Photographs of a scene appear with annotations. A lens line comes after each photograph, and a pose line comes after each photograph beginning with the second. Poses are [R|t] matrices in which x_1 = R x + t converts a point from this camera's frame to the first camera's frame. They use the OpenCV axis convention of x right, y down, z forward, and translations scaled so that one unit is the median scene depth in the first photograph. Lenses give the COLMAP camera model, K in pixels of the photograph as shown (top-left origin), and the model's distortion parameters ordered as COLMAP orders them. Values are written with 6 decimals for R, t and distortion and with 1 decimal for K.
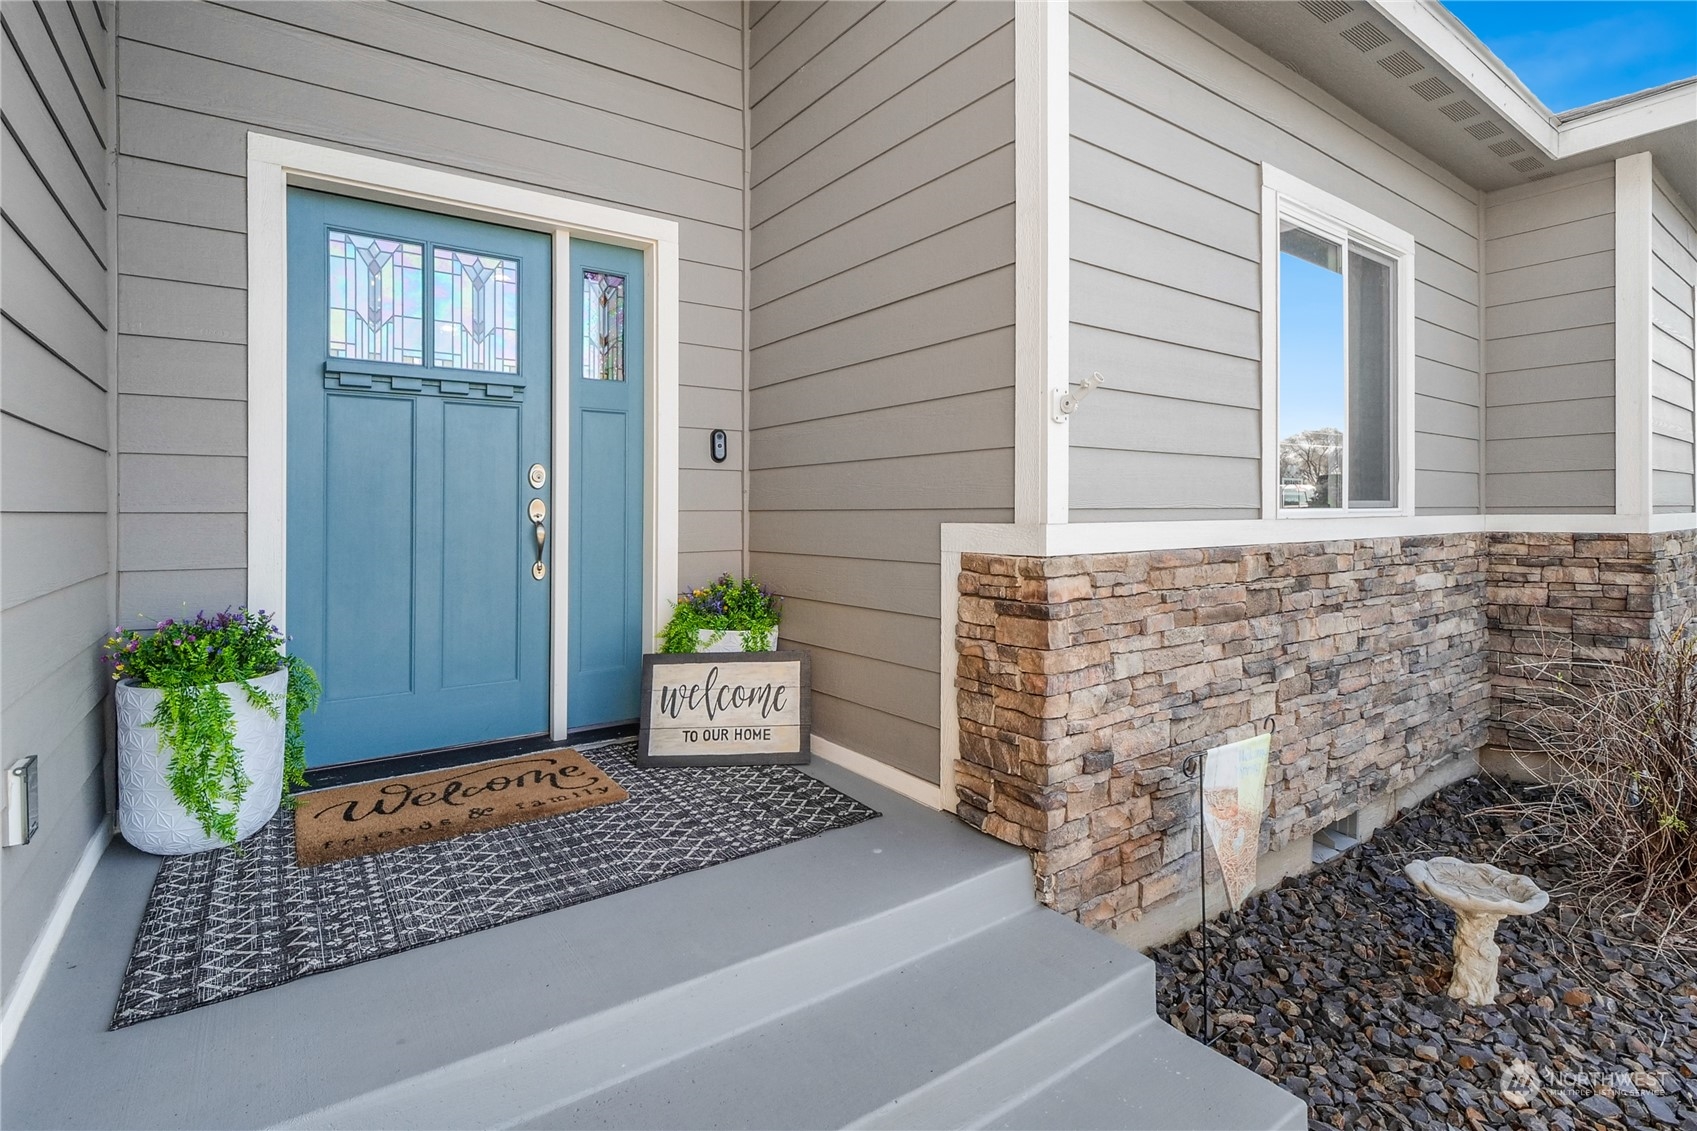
lens RADIAL K [[807.7, 0, 833.8], [0, 807.7, 503.7], [0, 0, 1]] dist [-0.007457, -0.000875]
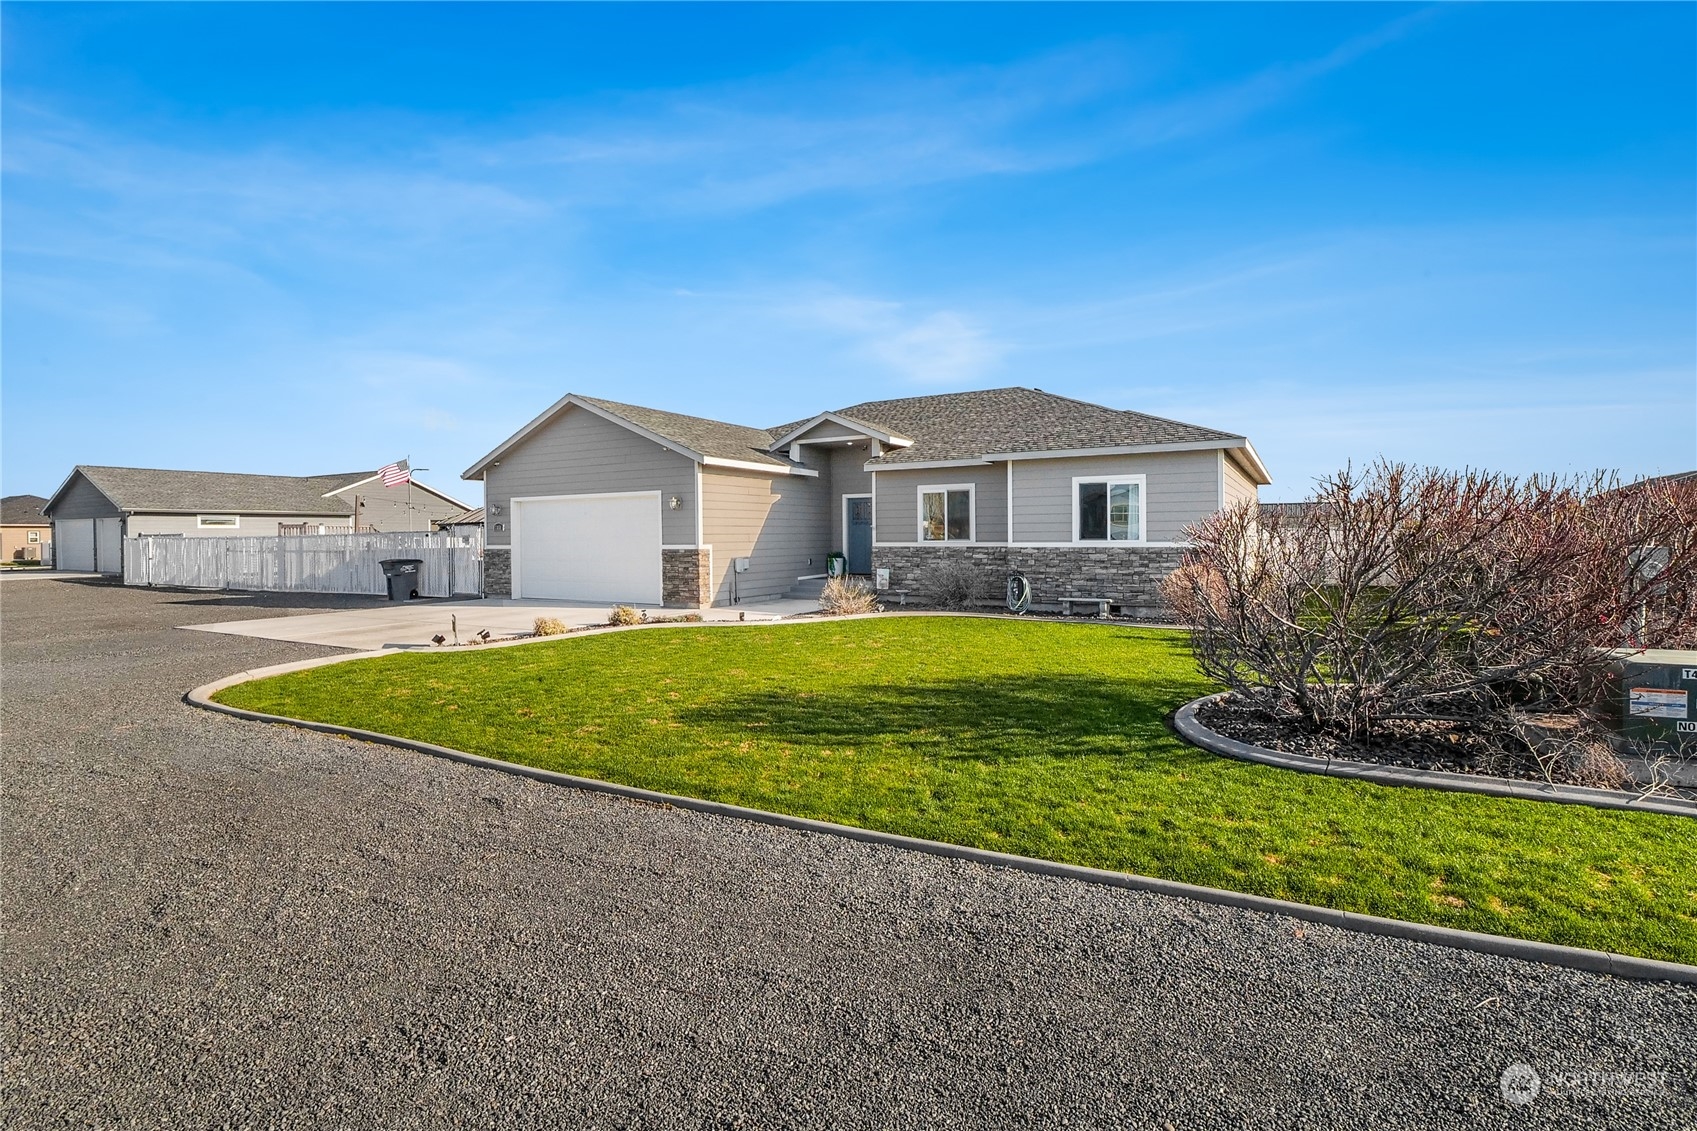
lens RADIAL K [[807.7, 0, 844.8], [0, 807.7, 559.4], [0, 0, 1]] dist [-0.007457, -0.000875]
pose [[0.406010, 0.029620, -0.913388, 6.040994], [0.013322, 0.999177, 0.038324, -0.097950], [0.913771, -0.027728, 0.405281, -2.077418]]
